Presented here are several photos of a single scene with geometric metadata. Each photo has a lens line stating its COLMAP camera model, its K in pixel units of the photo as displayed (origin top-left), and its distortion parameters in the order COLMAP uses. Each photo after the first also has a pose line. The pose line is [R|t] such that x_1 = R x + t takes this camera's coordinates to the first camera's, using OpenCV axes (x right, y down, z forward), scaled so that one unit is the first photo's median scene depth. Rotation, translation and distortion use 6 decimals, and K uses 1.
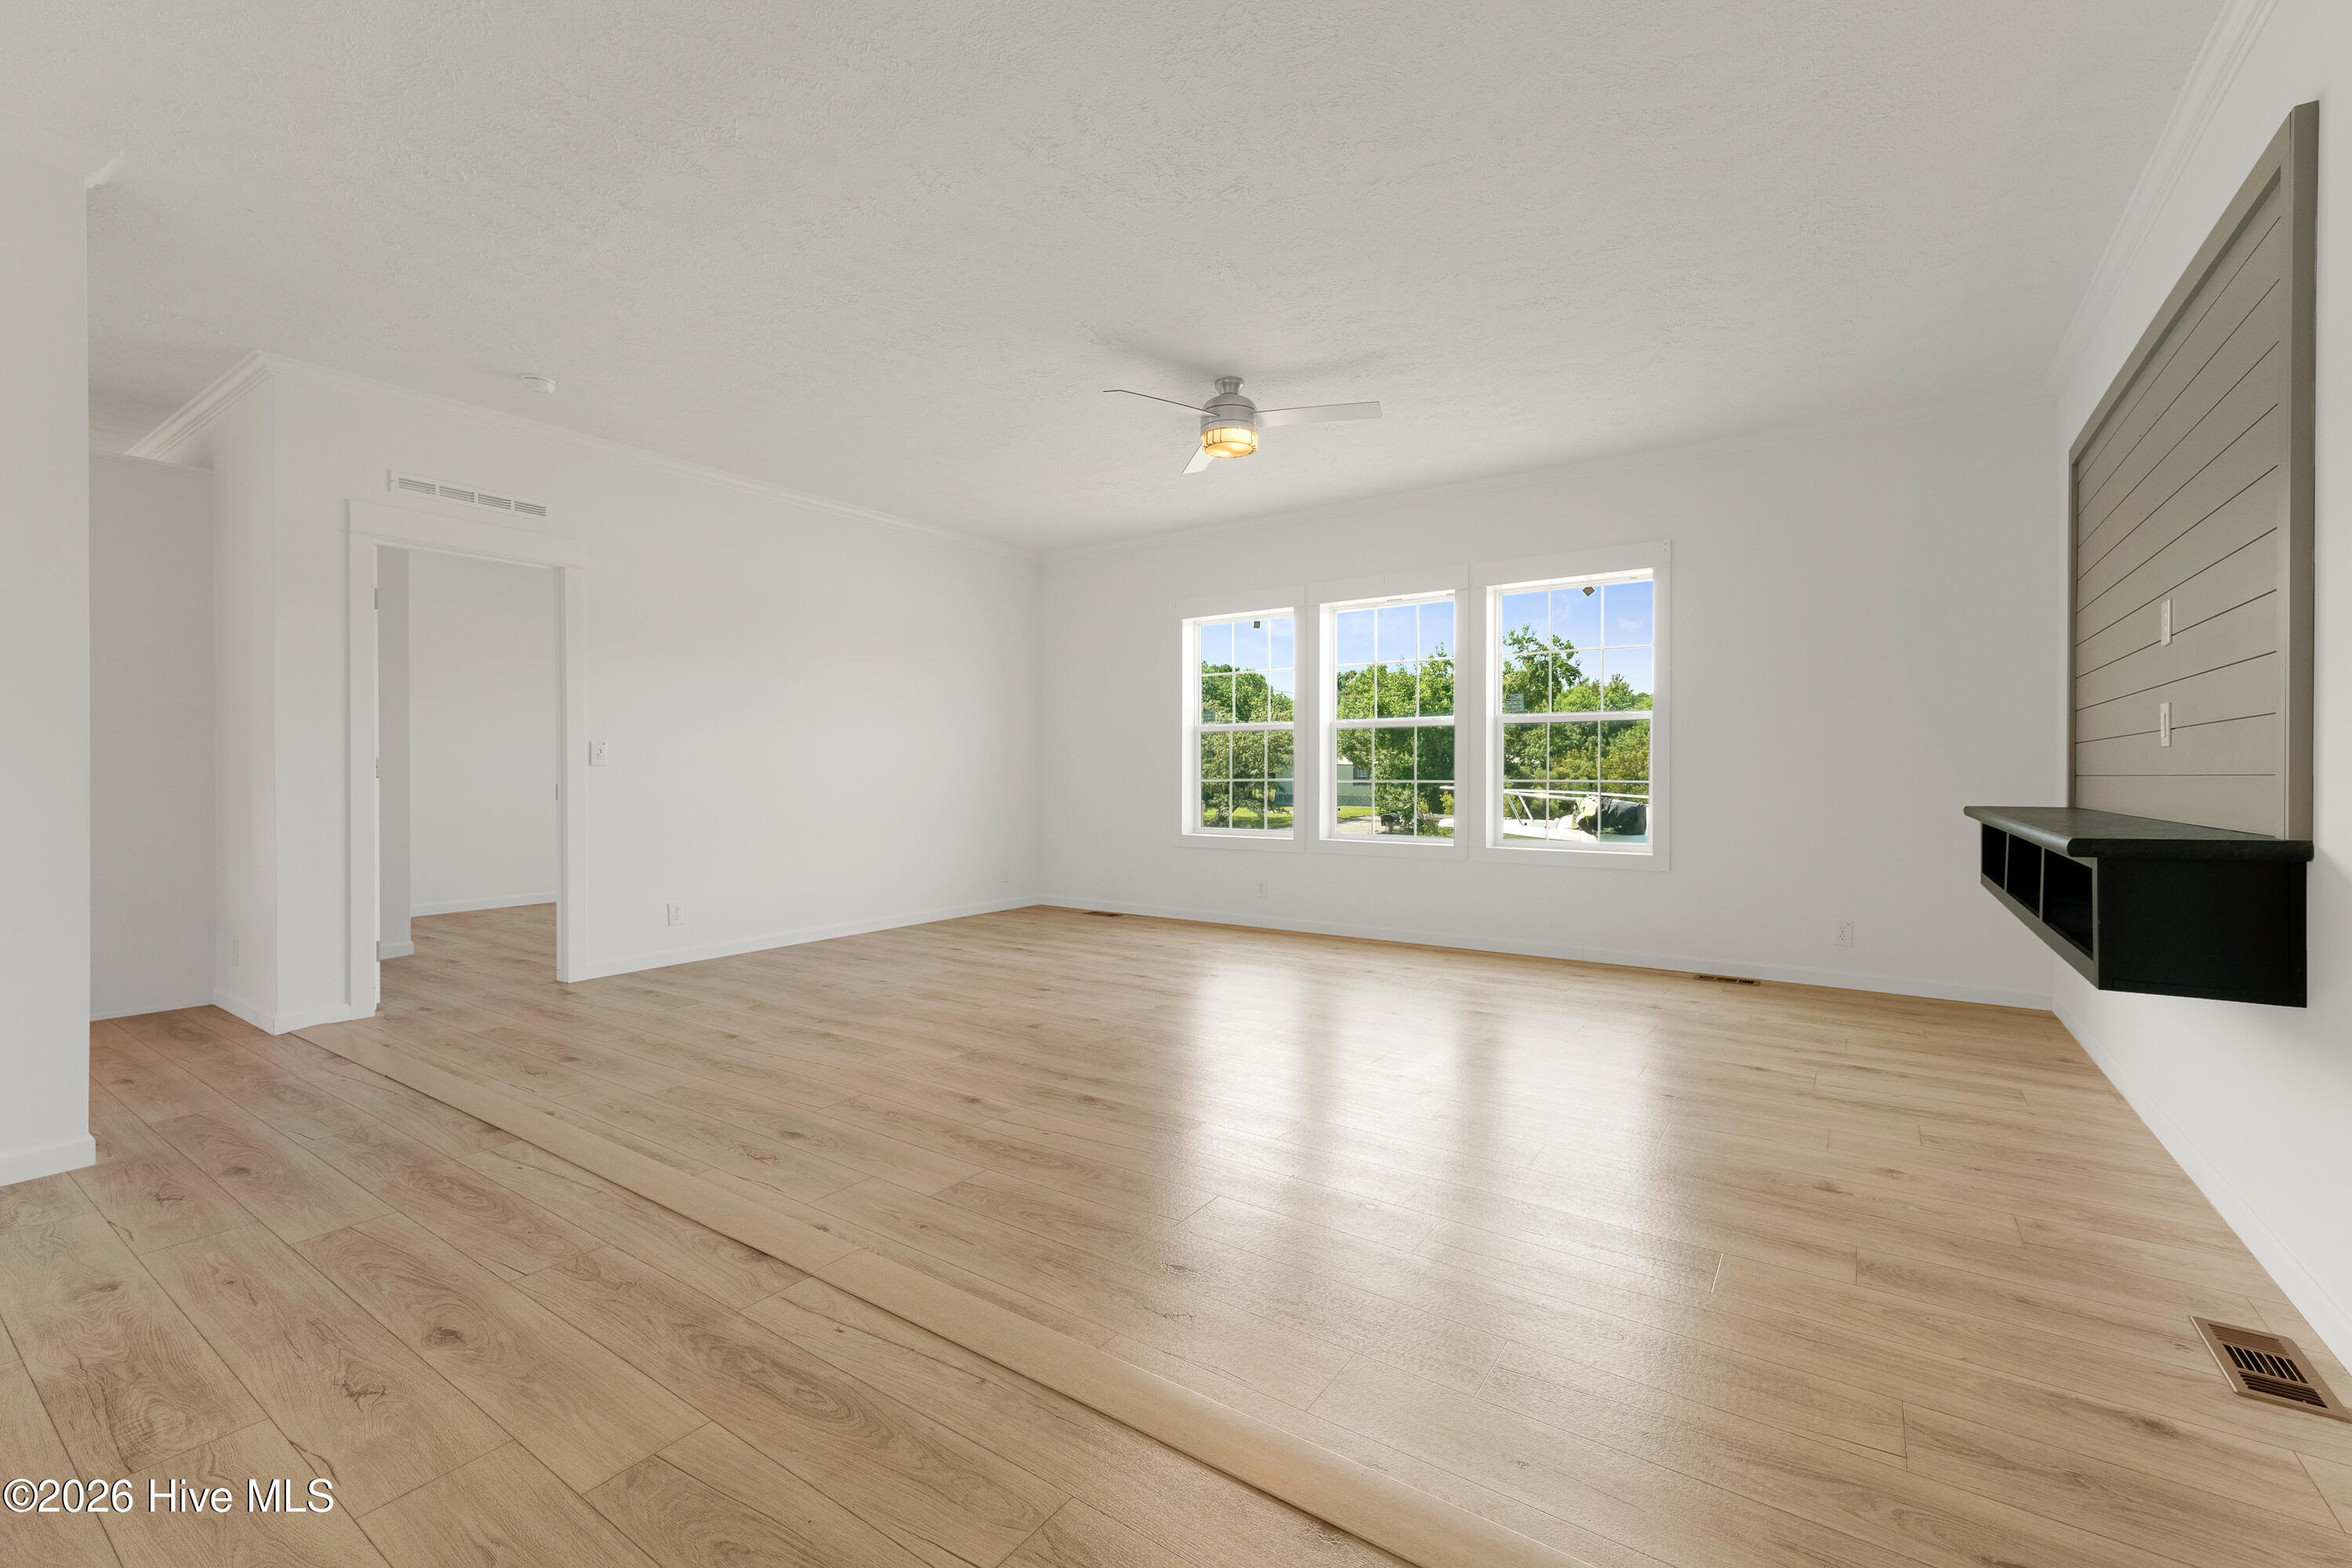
lens RADIAL K [[980.0, 0, 1186.5], [0, 980.0, 782.1], [0, 0, 1]] dist [0.008338, -0.001350]
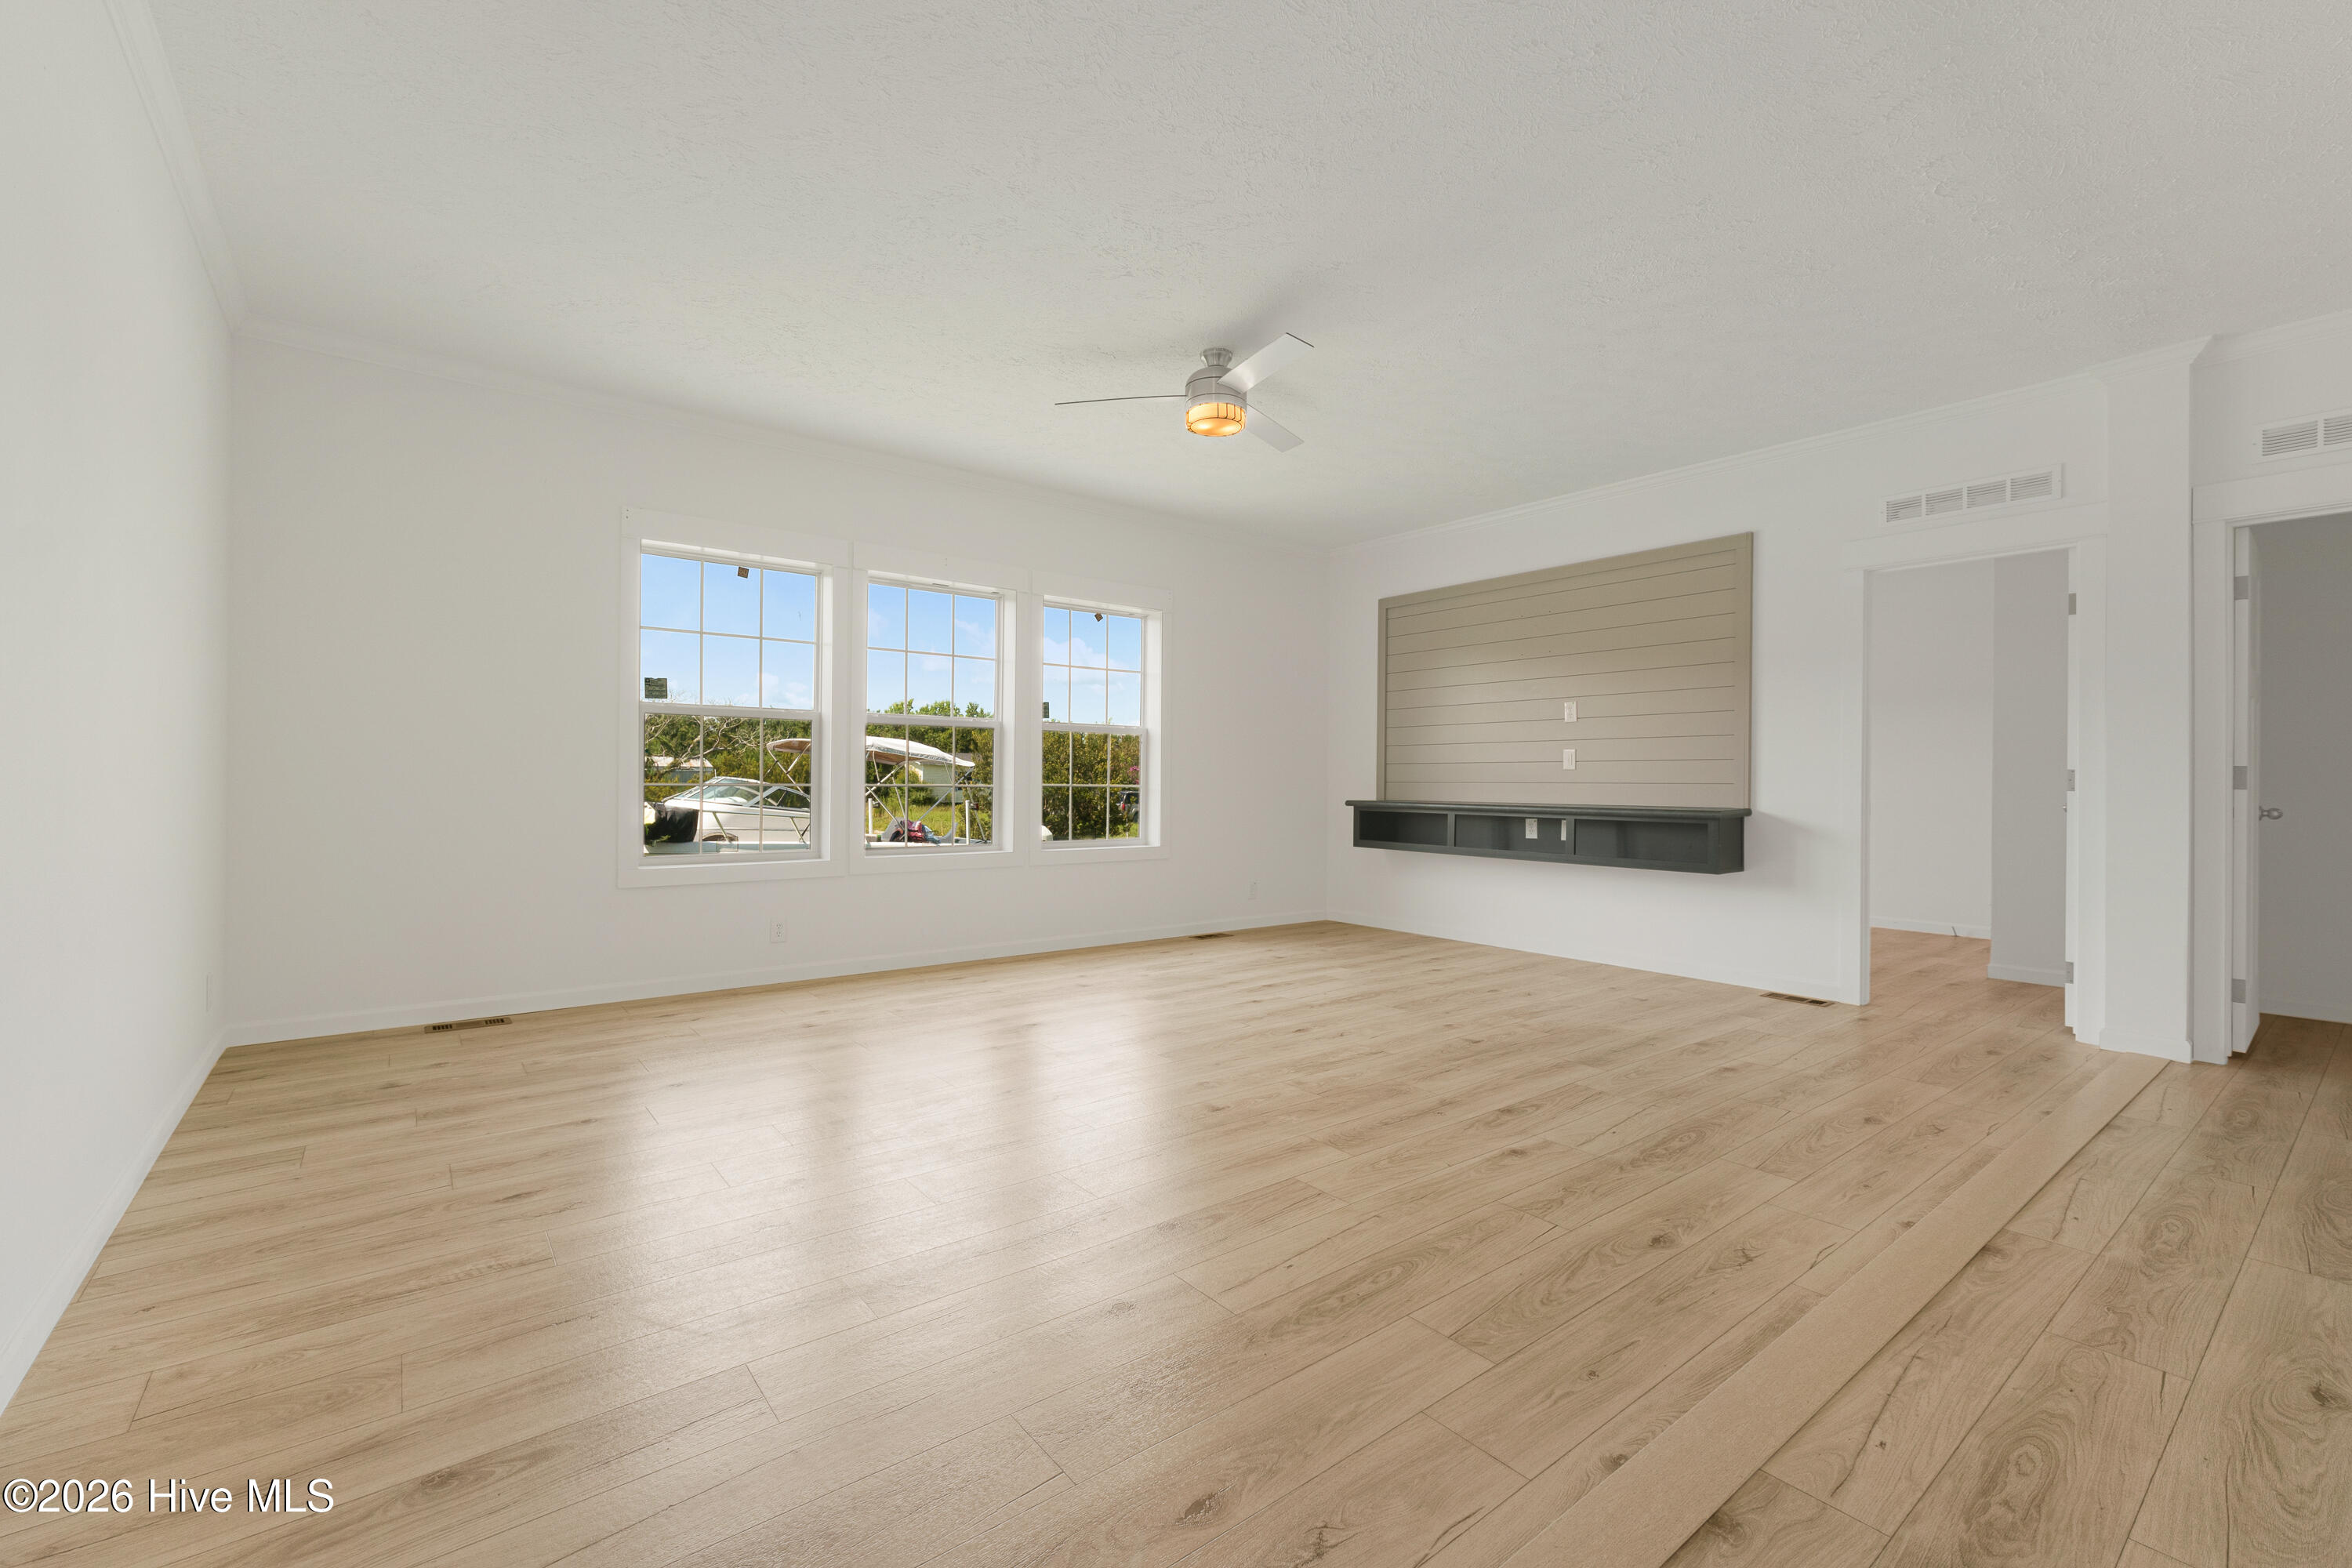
lens RADIAL K [[980.0, 0, 1186.5], [0, 980.0, 782.1], [0, 0, 1]] dist [0.008338, -0.001350]
pose [[0.300131, -0.000157, 0.953898, -1.142177], [-0.000978, 0.999999, 0.000473, -0.006988], [-0.953897, -0.001074, 0.300131, 1.017276]]
